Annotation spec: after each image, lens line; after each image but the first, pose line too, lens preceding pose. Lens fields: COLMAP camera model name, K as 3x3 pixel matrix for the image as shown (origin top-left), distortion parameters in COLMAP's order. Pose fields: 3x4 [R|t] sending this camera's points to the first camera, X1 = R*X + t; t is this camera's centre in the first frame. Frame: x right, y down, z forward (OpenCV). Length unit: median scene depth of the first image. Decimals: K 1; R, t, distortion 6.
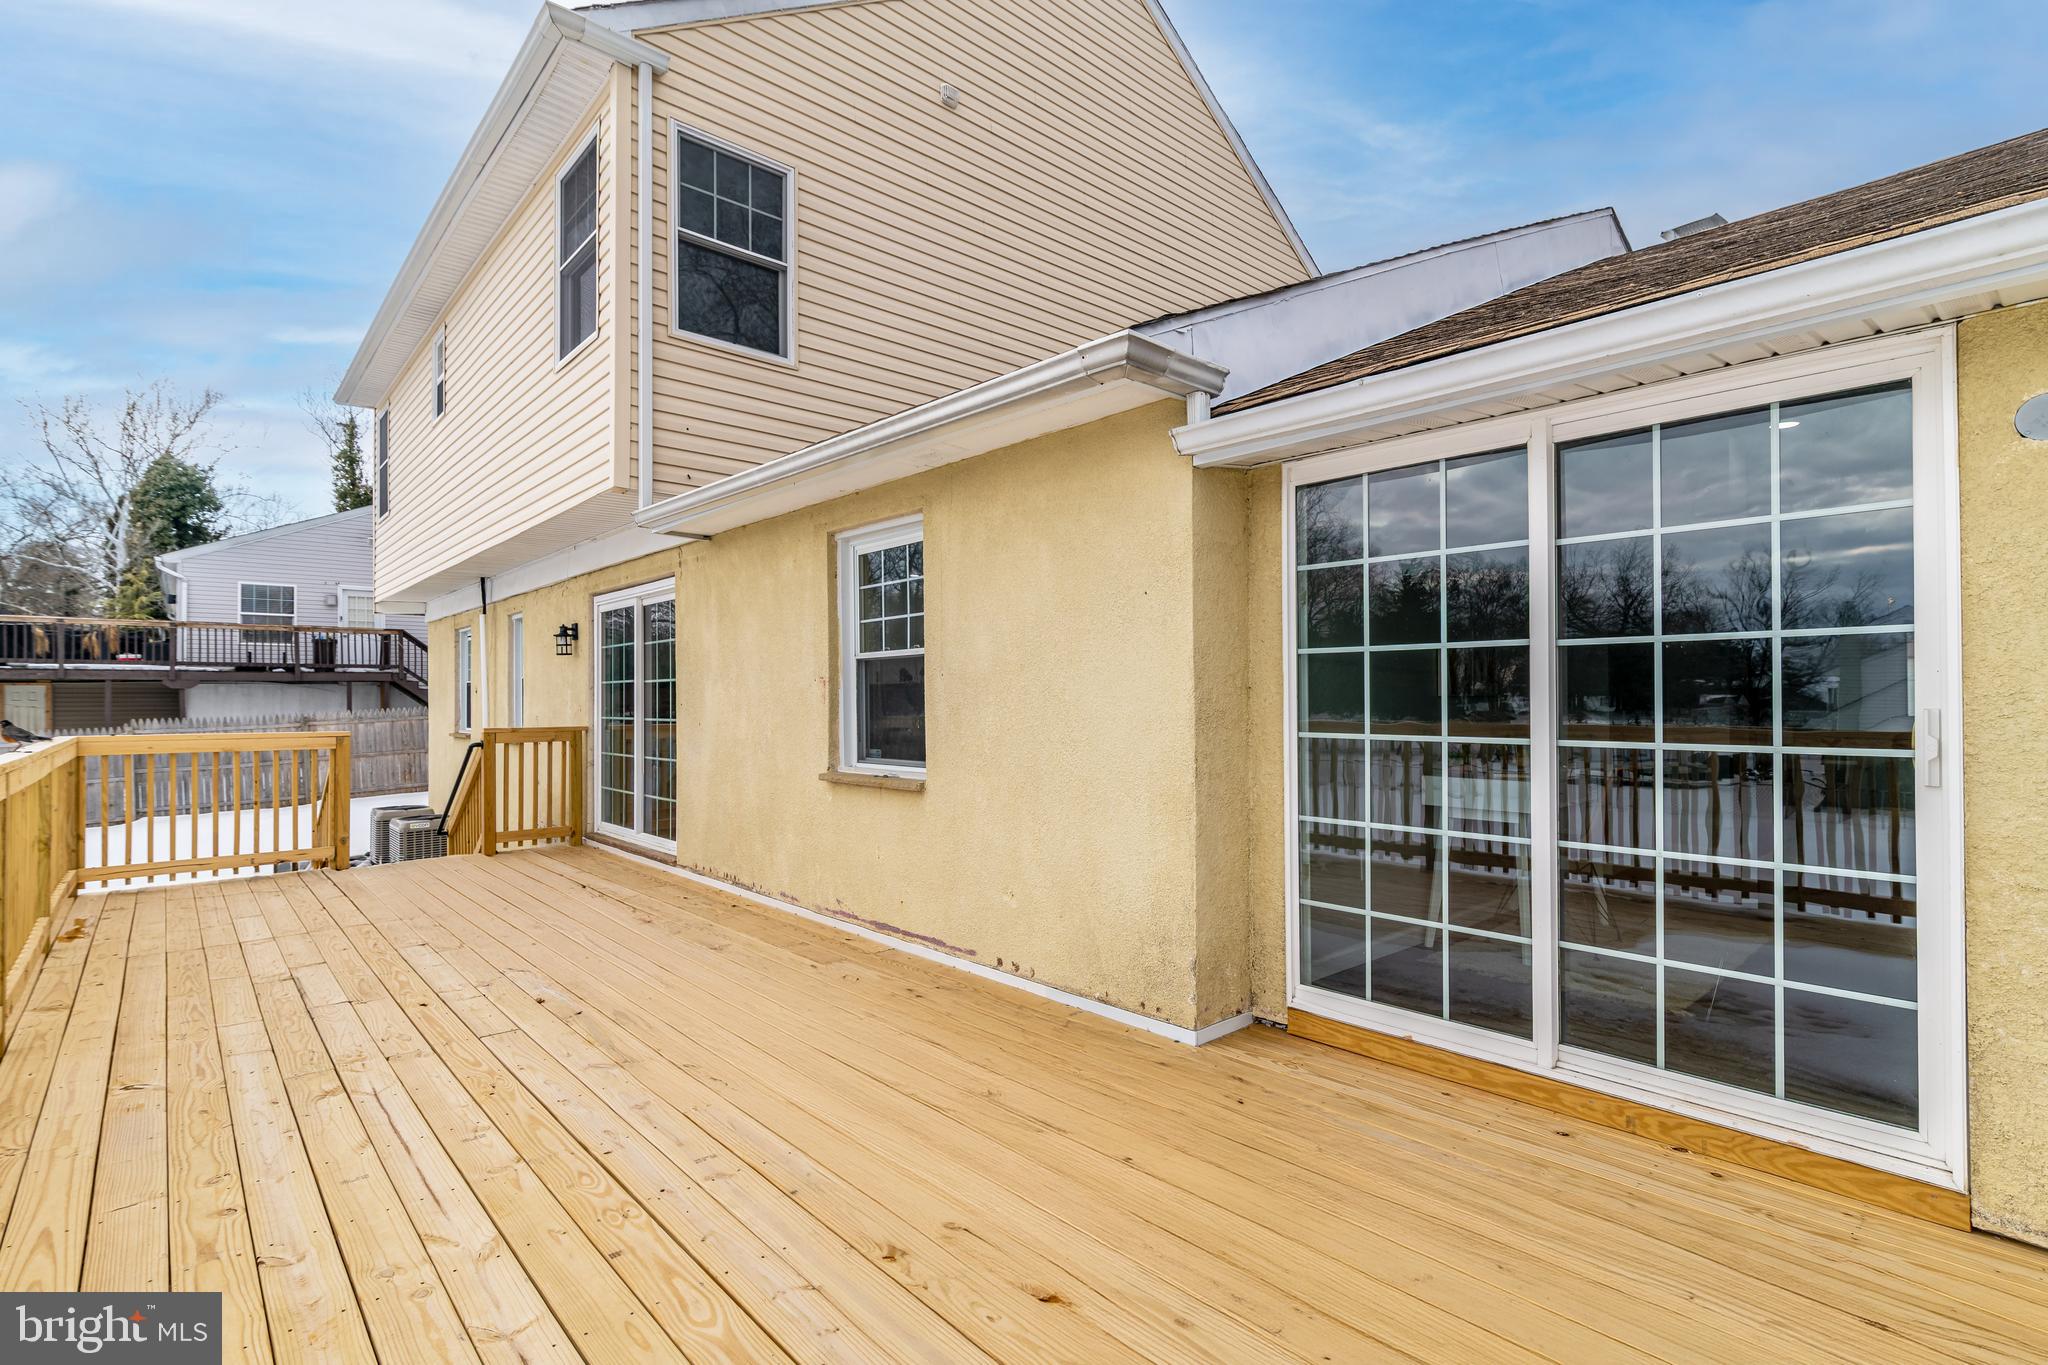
lens RADIAL K [[956.8, 0, 1024.0], [0, 956.8, 682.5], [0, 0, 1]] dist [-0.003732, -0.000290]
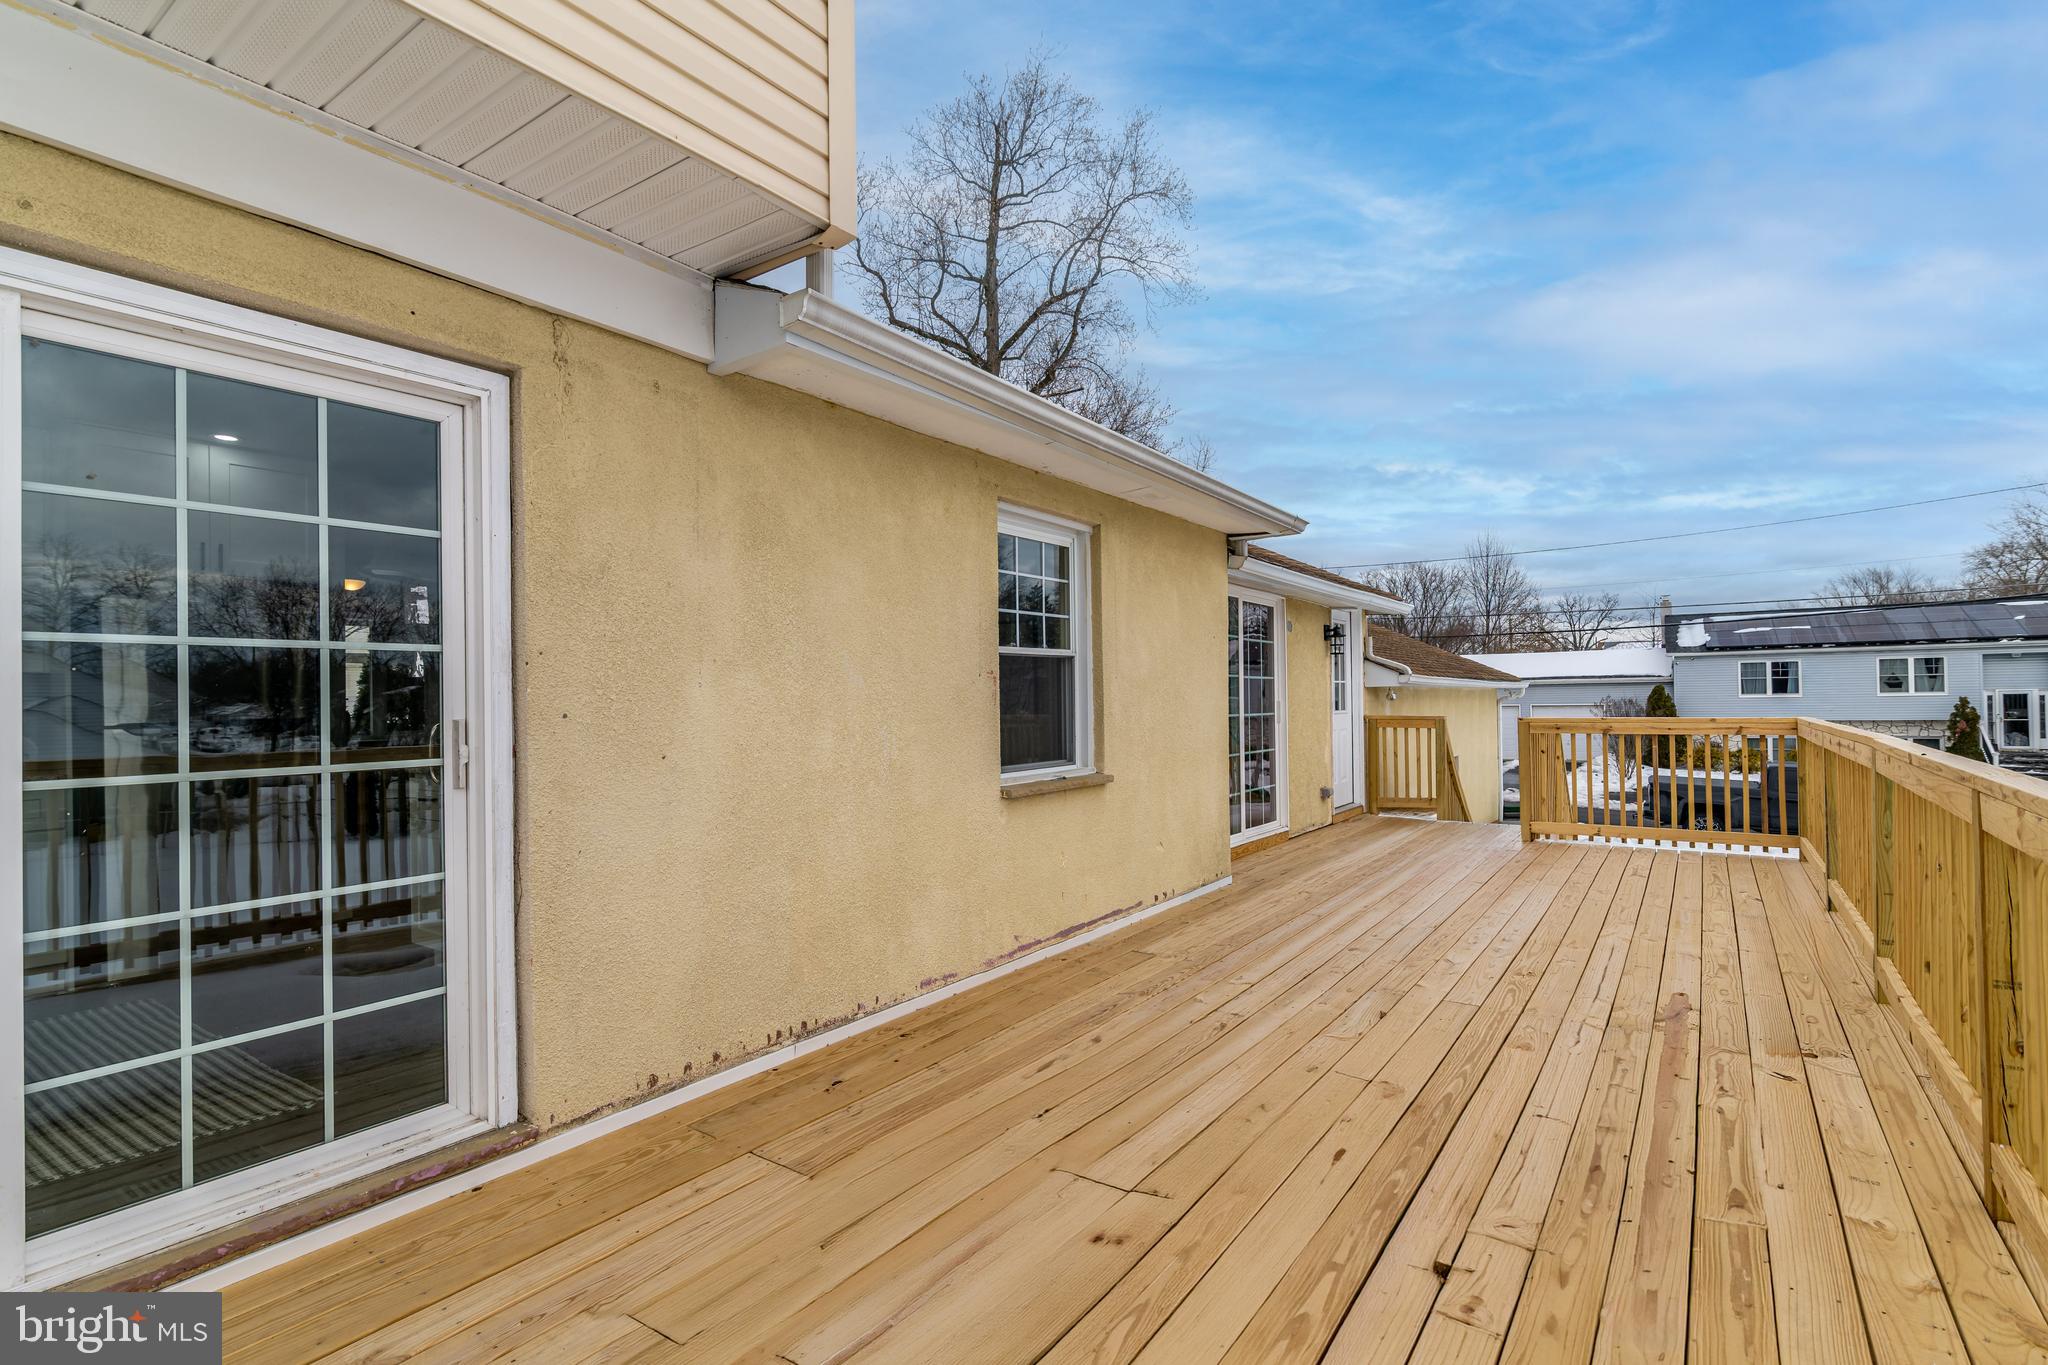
lens RADIAL K [[985.2, 0, 1021.7], [0, 985.2, 711.5], [0, 0, 1]] dist [0.019174, -0.000192]
pose [[-0.219605, 0.012650, 0.975507, -0.979919], [0.015986, 0.999828, -0.009367, 0.034558], [-0.975458, 0.013537, -0.219770, 1.105897]]
